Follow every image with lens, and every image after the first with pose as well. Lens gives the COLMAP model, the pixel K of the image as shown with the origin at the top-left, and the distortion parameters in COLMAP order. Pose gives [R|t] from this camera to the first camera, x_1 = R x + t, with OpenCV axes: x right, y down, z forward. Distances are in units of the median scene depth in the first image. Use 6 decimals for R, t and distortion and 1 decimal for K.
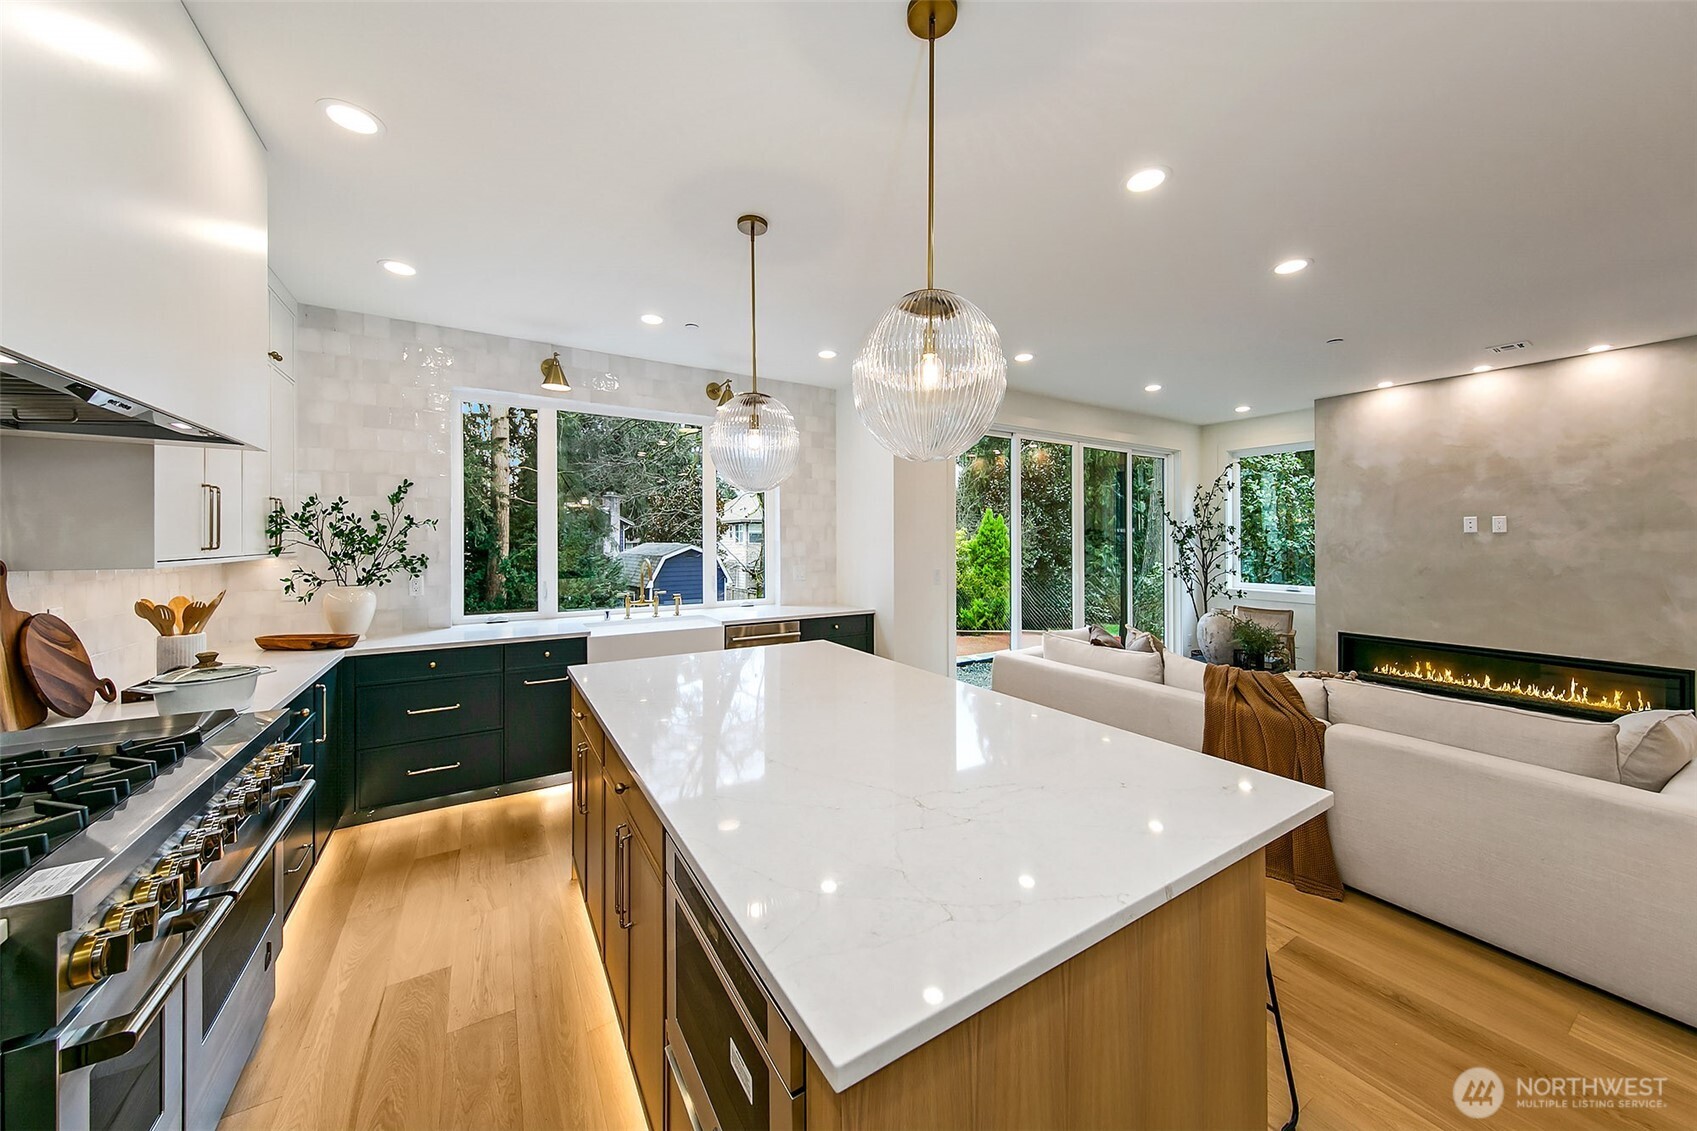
lens RADIAL K [[582.8, 0, 842.1], [0, 582.8, 536.0], [0, 0, 1]] dist [0.000041, 0.000000]
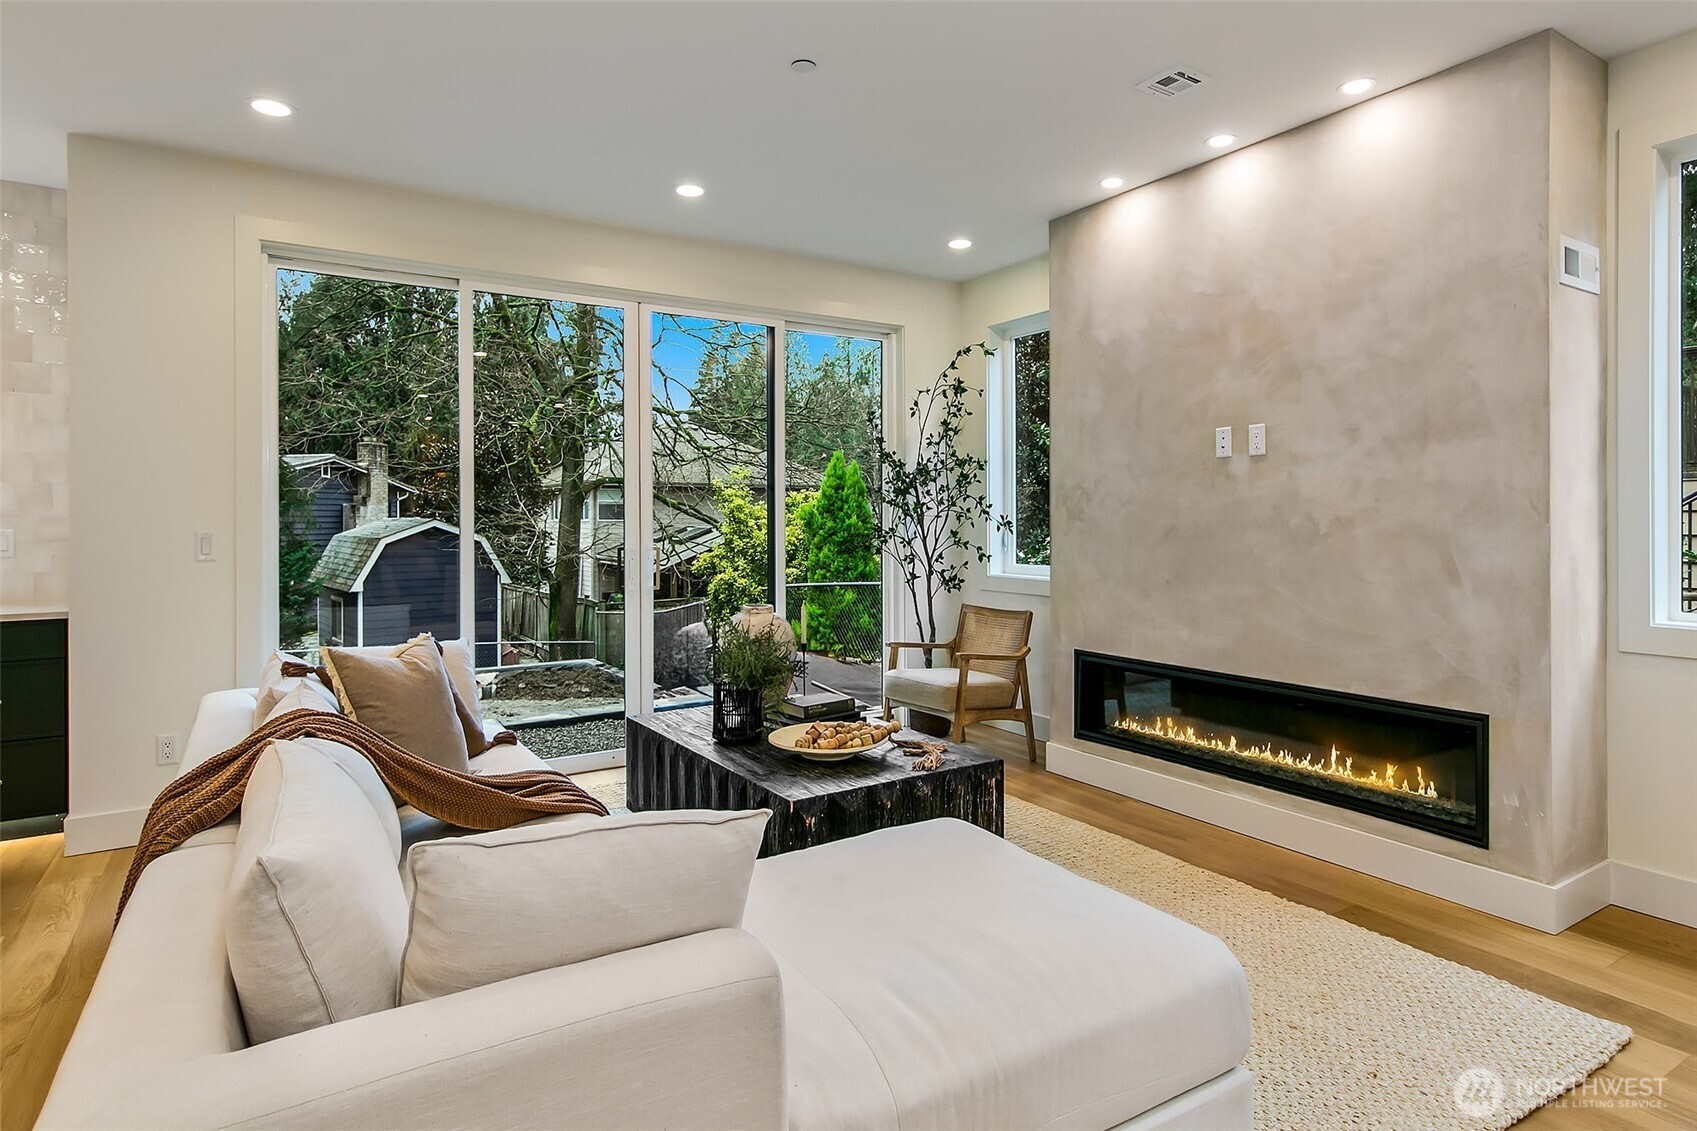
lens RADIAL K [[940.4, 0, 855.1], [0, 940.4, 512.4], [0, 0, 1]] dist [0.002420, 0.000576]
pose [[0.999900, -0.005363, 0.013093, 0.740020], [0.005363, 0.999986, 0.000063, 0.042644], [-0.013093, 0.000007, 0.999914, 0.156746]]
